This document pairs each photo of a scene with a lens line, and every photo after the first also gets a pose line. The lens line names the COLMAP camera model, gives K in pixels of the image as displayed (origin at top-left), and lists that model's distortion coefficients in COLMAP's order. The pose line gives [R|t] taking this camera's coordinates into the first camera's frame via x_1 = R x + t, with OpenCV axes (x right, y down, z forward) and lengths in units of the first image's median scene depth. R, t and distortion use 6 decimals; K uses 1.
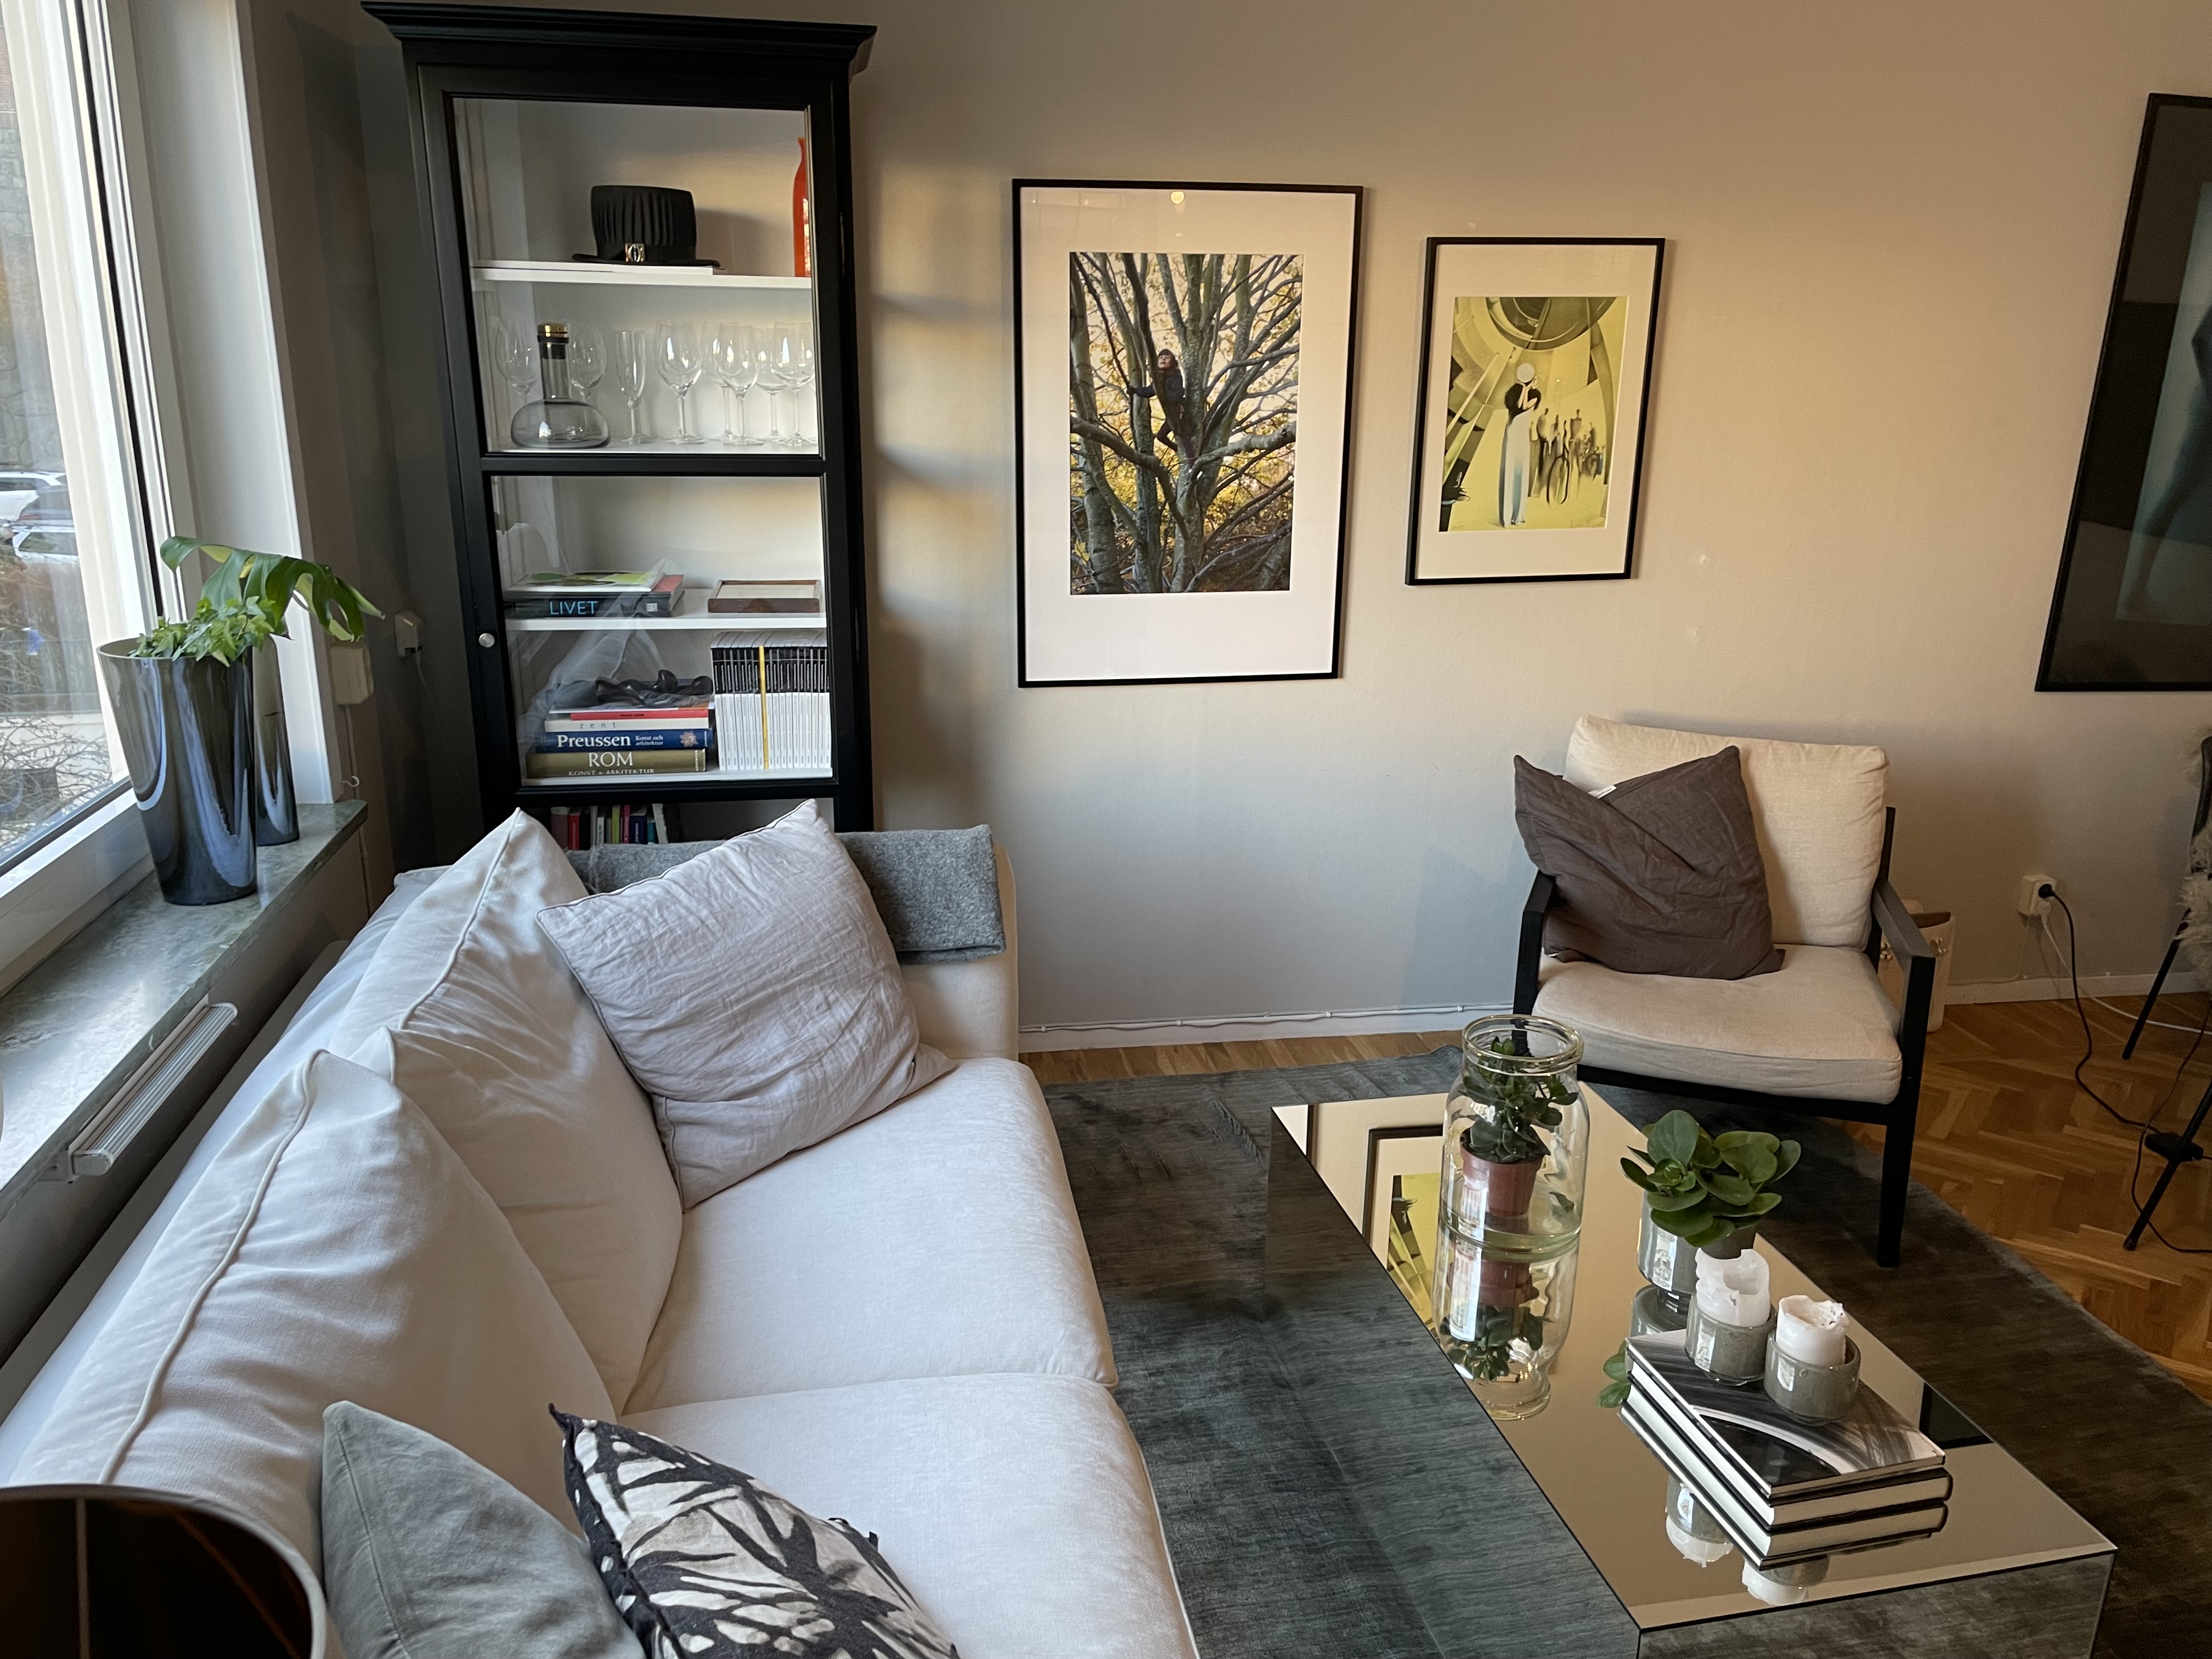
lens RADIAL K [[1680.9, 0, 1106.0], [0, 1680.9, 829.5], [0, 0, 1]] dist [0.087796, -0.113938]
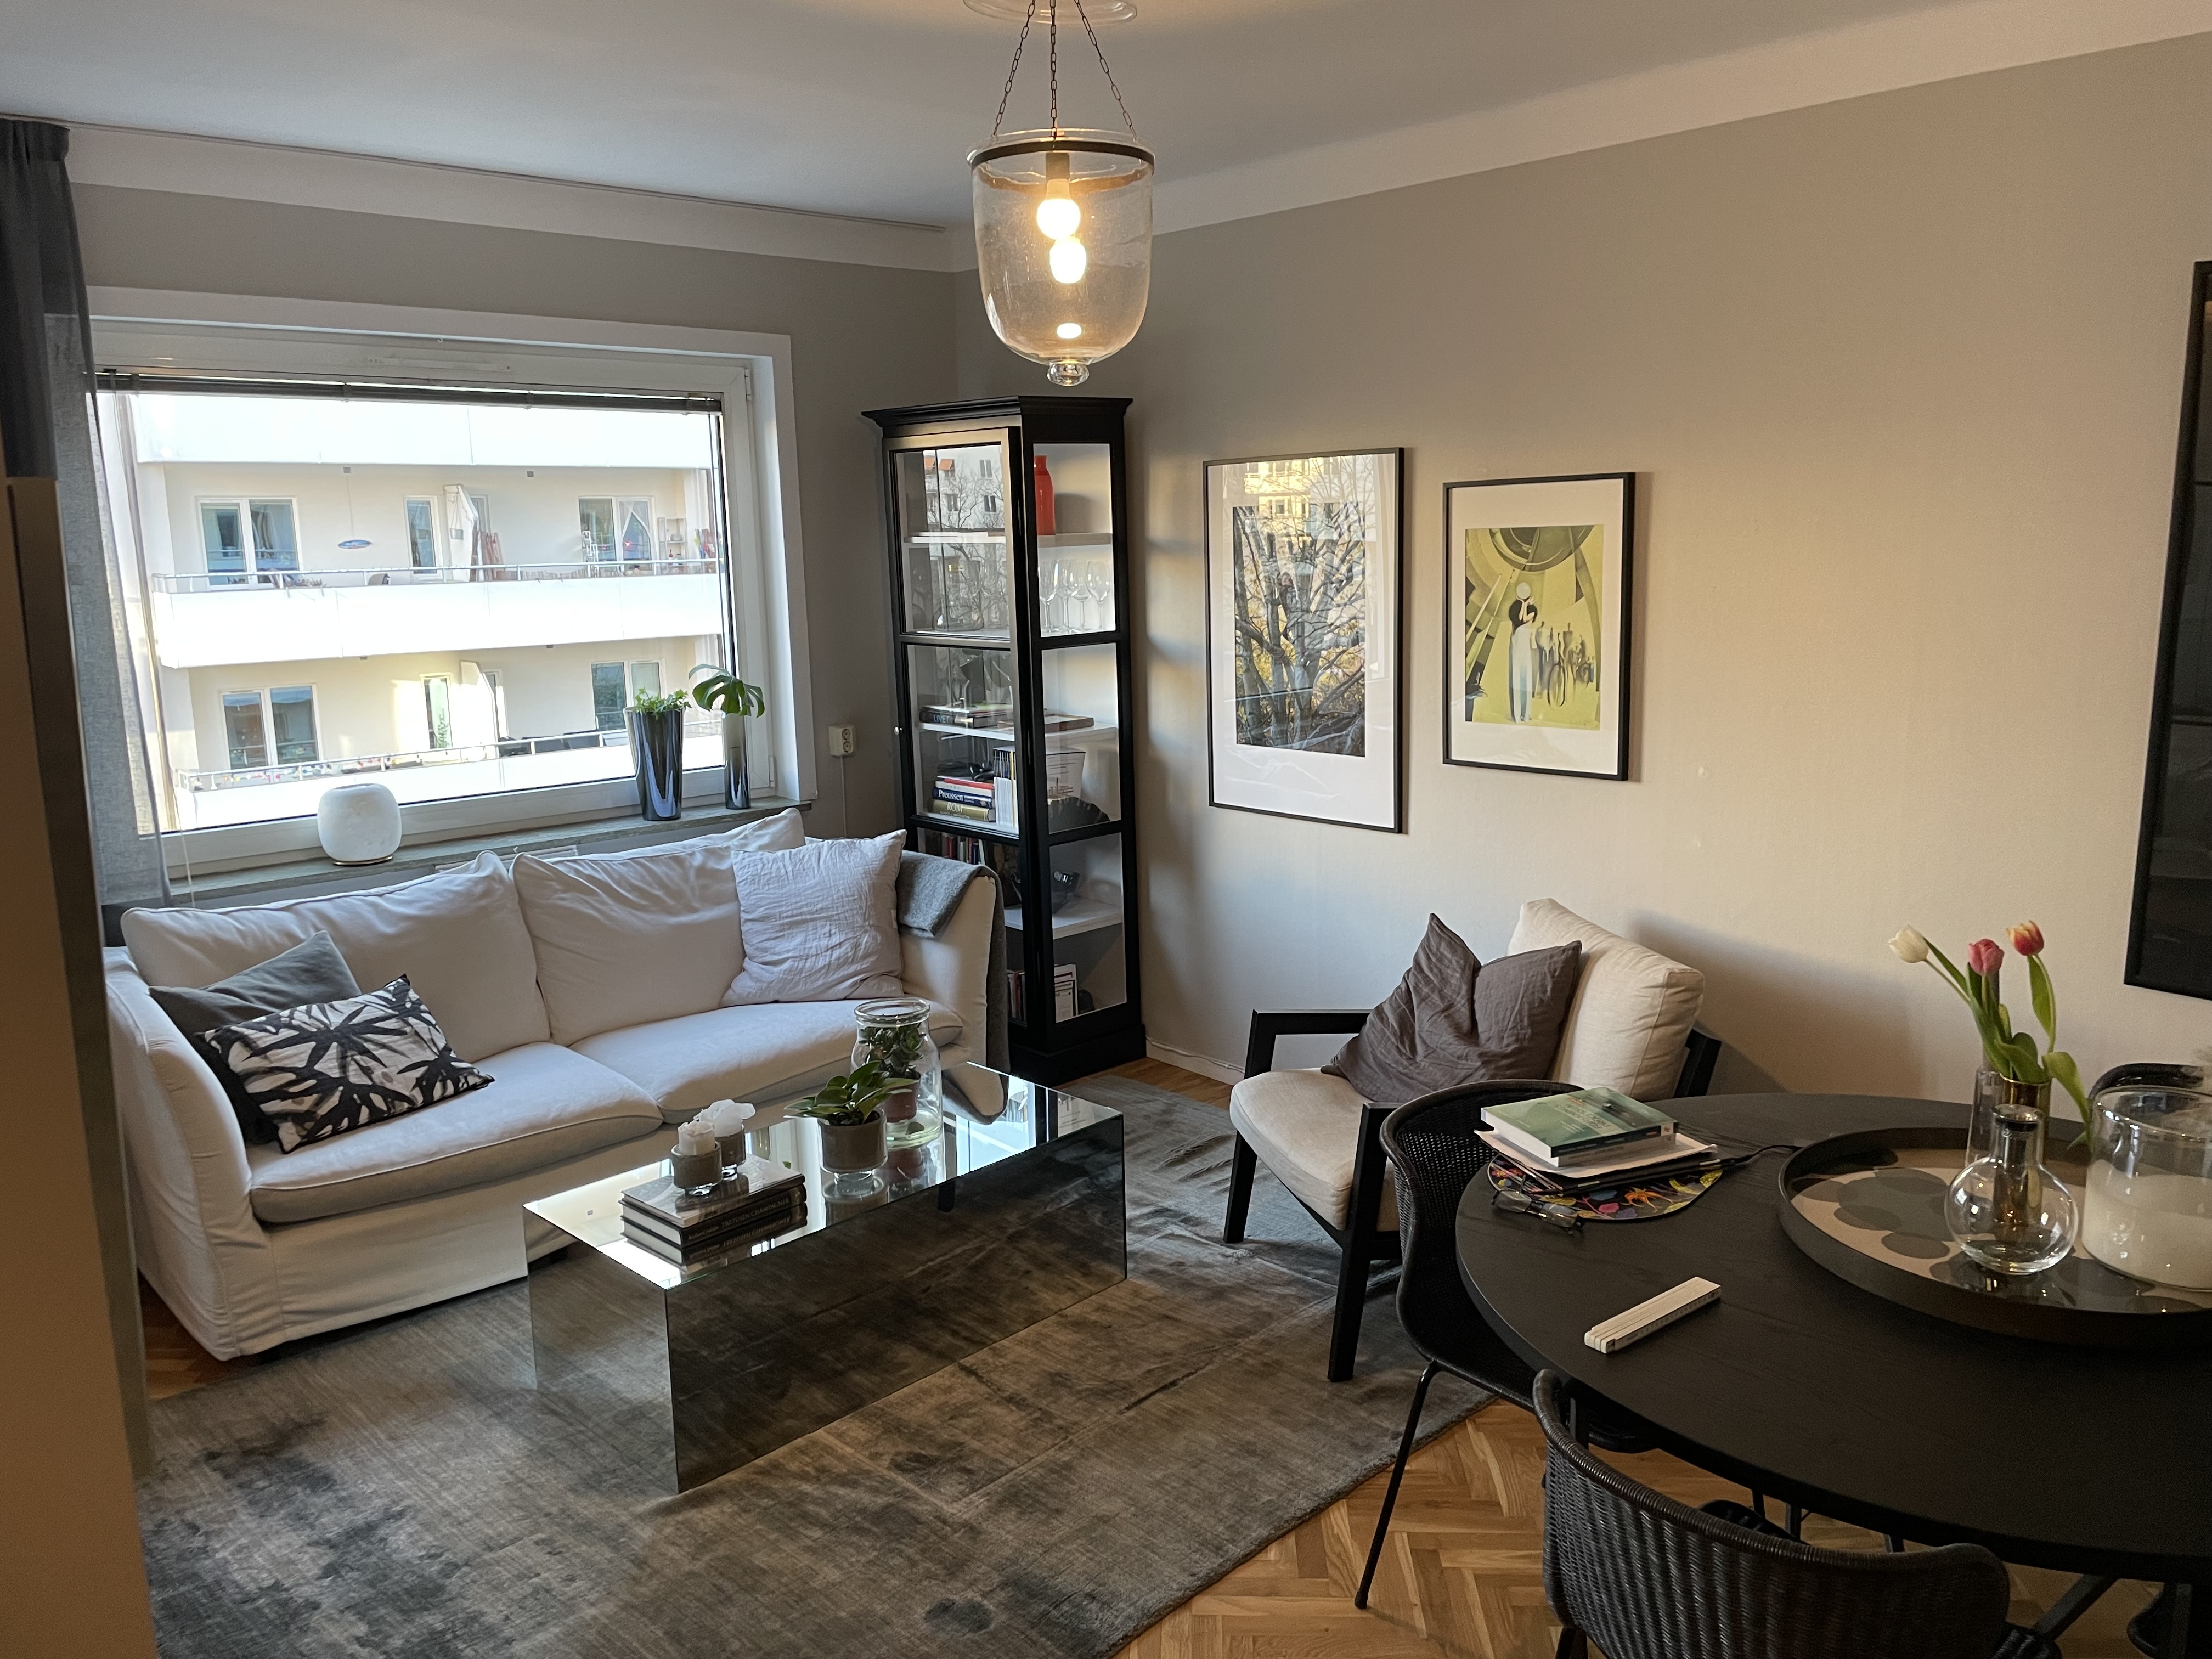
lens RADIAL K [[1671.2, 0, 1135.8], [0, 1671.2, 809.3], [0, 0, 1]] dist [0.090919, -0.118394]
pose [[0.527743, 0.119070, -0.841017, 1.112473], [-0.210882, 0.977493, 0.006063, -0.079047], [0.822810, 0.174156, 0.540975, 0.202650]]
